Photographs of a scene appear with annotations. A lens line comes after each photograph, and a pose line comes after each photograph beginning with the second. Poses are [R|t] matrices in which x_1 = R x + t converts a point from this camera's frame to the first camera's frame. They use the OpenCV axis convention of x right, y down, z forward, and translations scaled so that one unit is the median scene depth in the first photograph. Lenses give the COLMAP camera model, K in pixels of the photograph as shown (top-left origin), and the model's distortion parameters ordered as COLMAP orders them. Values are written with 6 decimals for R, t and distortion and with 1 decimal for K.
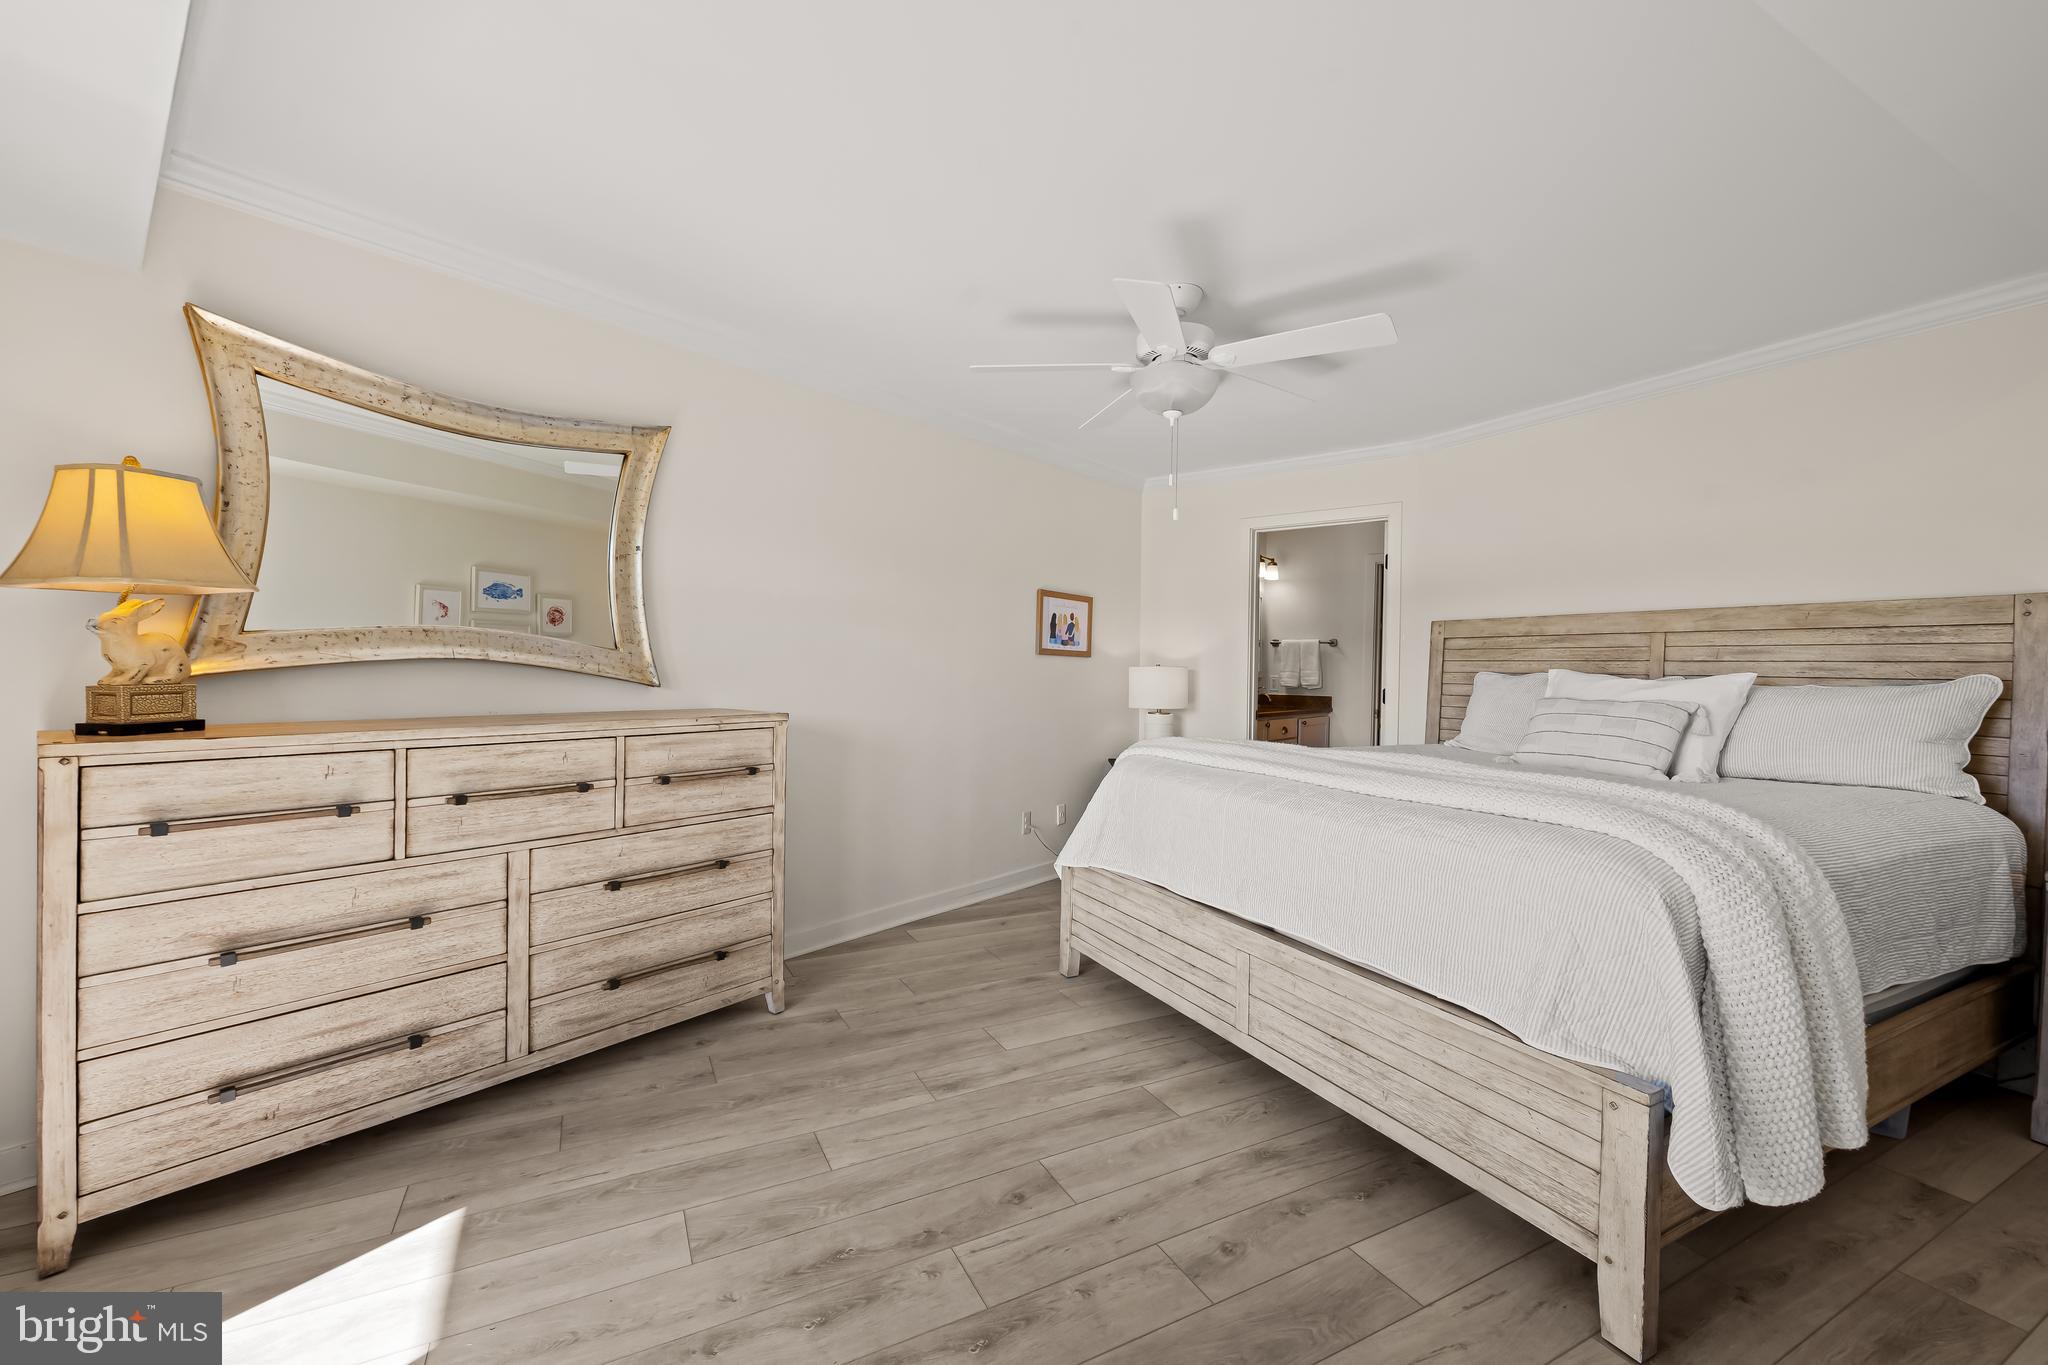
lens RADIAL K [[831.2, 0, 1025.8], [0, 831.2, 671.4], [0, 0, 1]] dist [-0.002761, 0.000371]
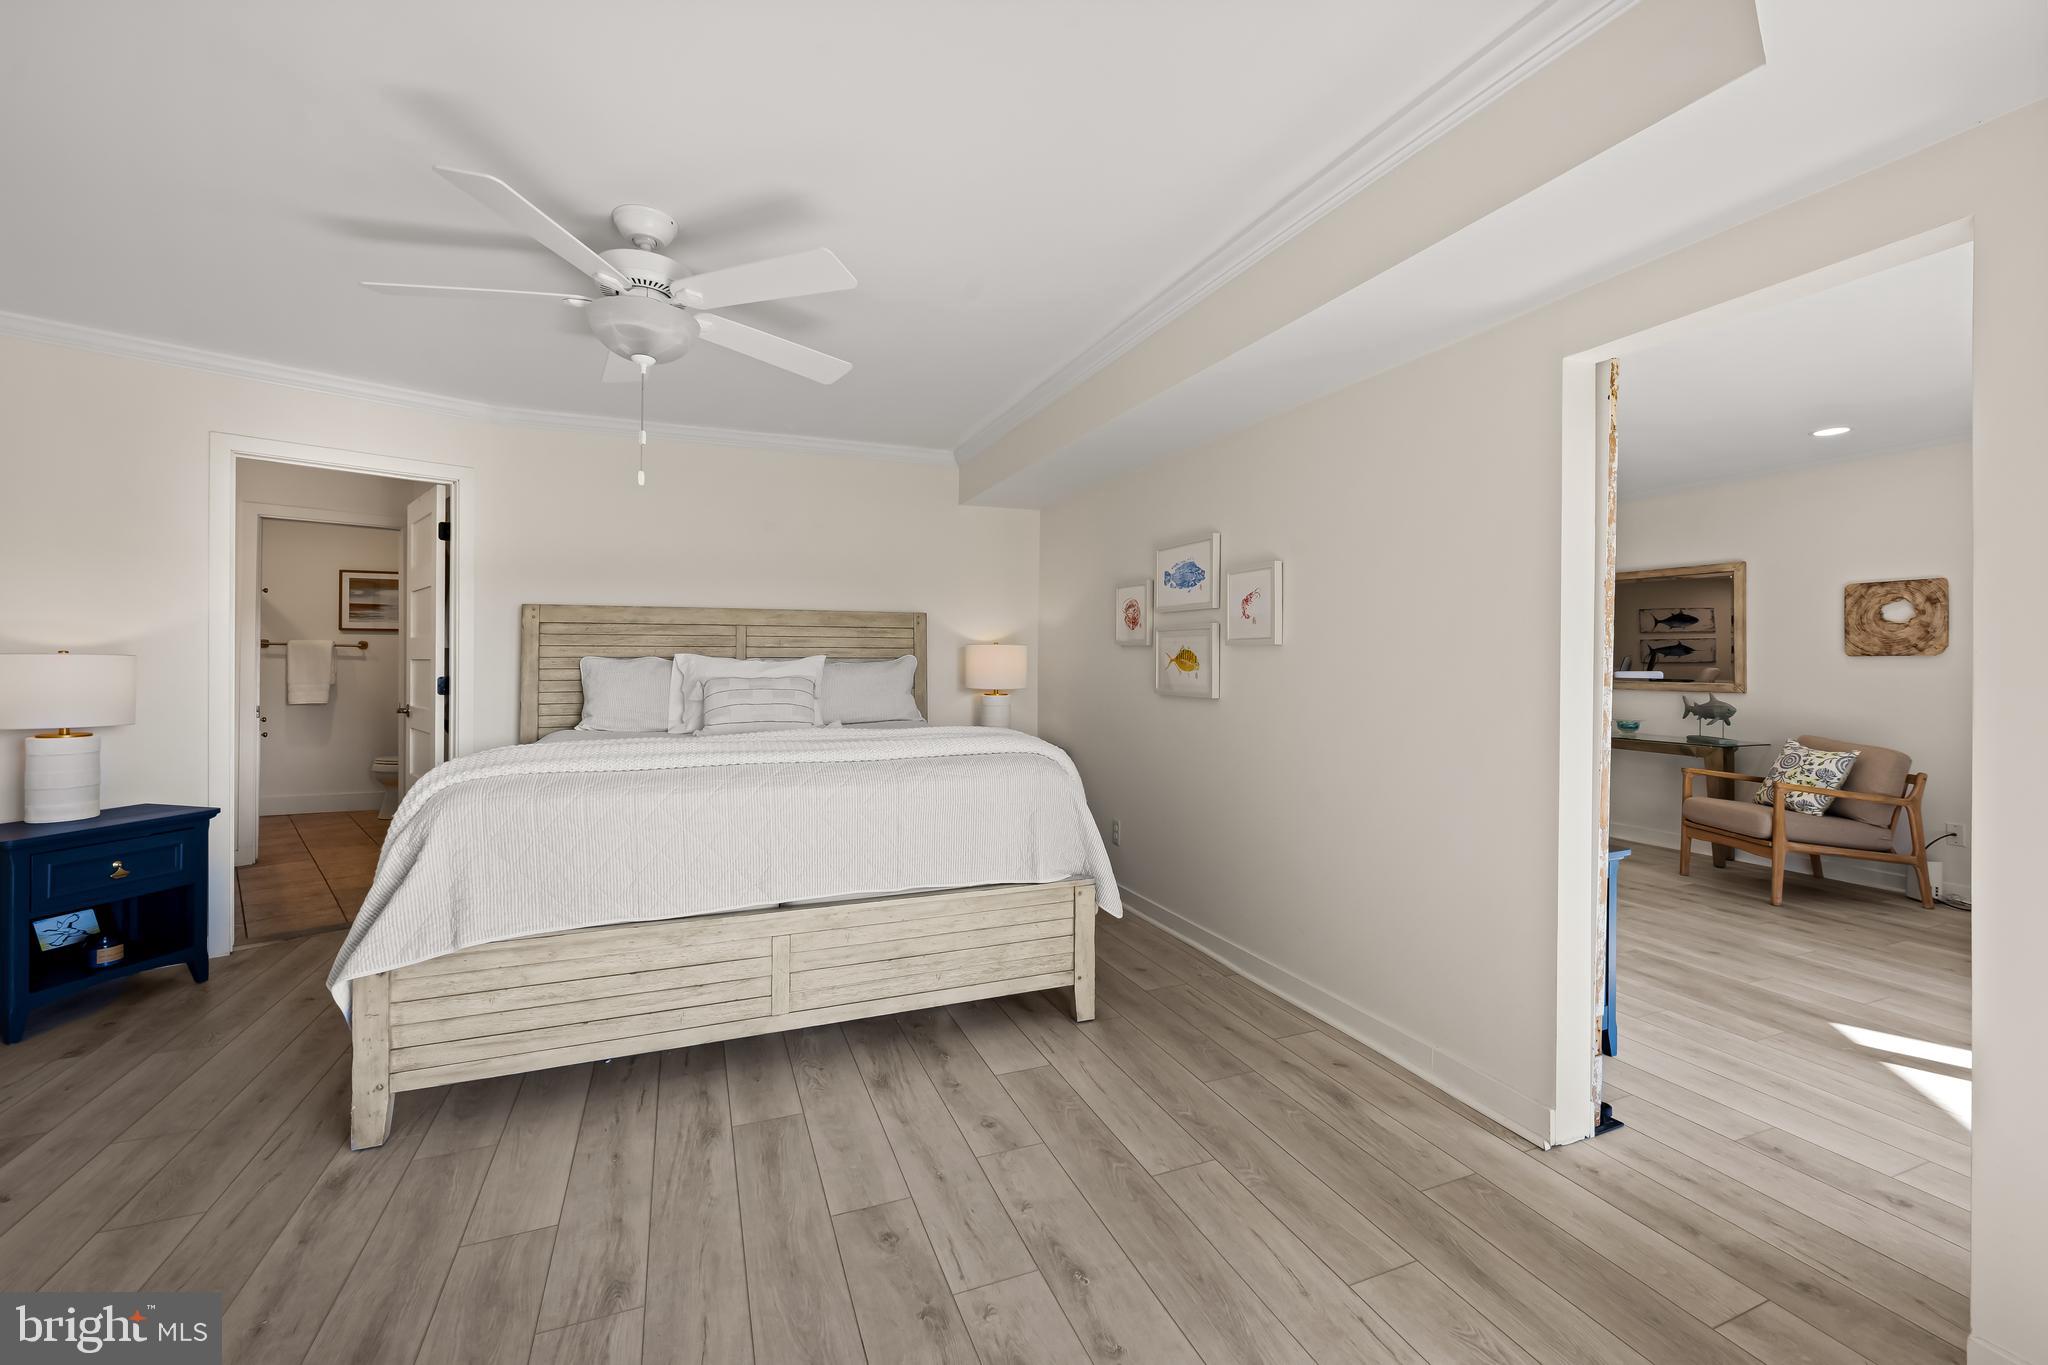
lens RADIAL K [[822.7, 0, 1022.1], [0, 822.7, 662.1], [0, 0, 1]] dist [-0.006509, 0.000321]
pose [[0.092603, -0.021700, 0.995467, -0.588645], [0.005378, 0.999759, 0.021293, -0.015905], [-0.995689, 0.003382, 0.092697, 0.506675]]
